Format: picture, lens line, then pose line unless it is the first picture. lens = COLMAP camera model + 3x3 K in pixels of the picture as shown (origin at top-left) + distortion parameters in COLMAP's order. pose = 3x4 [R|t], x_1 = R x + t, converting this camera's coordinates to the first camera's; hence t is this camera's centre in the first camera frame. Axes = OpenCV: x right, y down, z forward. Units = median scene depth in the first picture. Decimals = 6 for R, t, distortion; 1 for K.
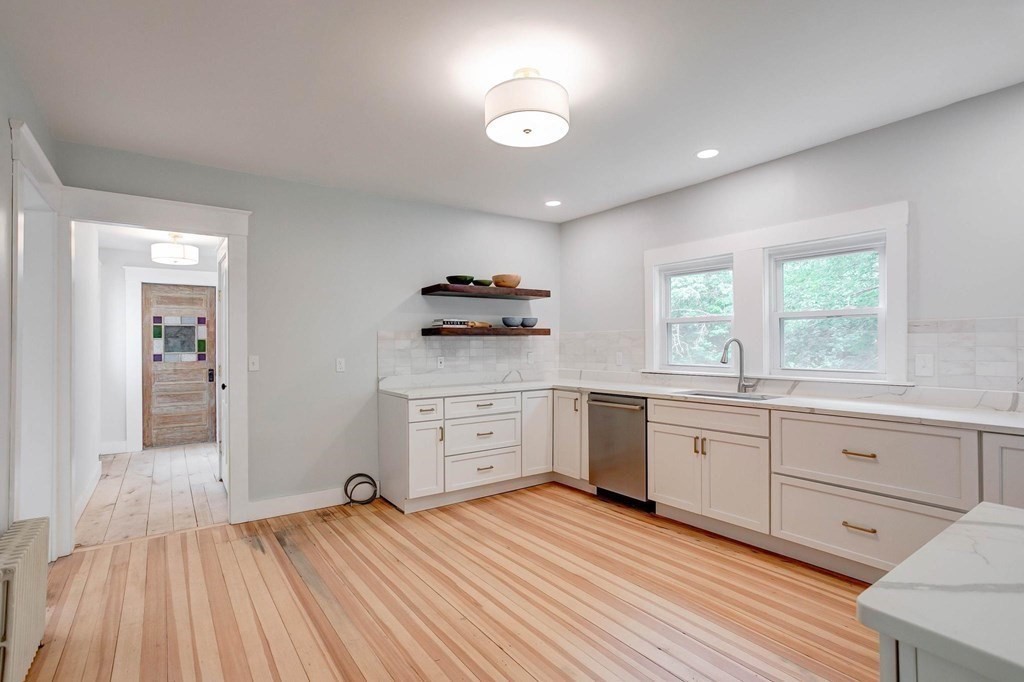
lens RADIAL K [[489.2, 0, 514.2], [0, 489.2, 344.0], [0, 0, 1]] dist [-0.004134, 0.000563]
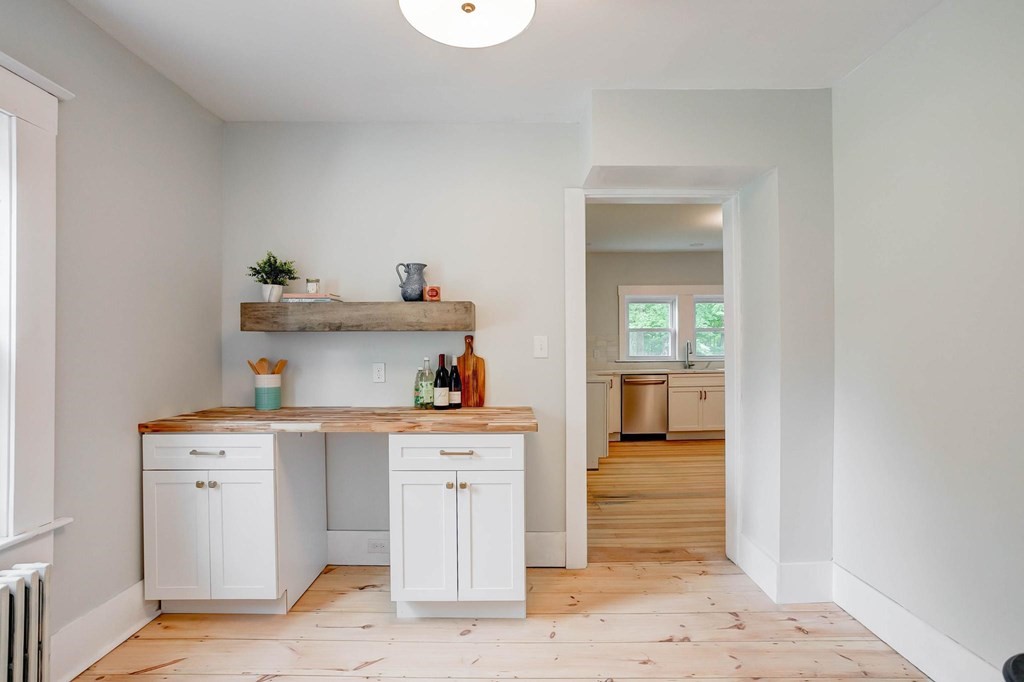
lens RADIAL K [[489.2, 0, 512.4], [0, 489.2, 339.6], [0, 0, 1]] dist [-0.004134, 0.000563]
pose [[0.596537, -0.000951, 0.802585, -1.676870], [-0.002650, 0.999992, 0.003154, -0.022460], [-0.802581, -0.004009, 0.596530, 0.437142]]
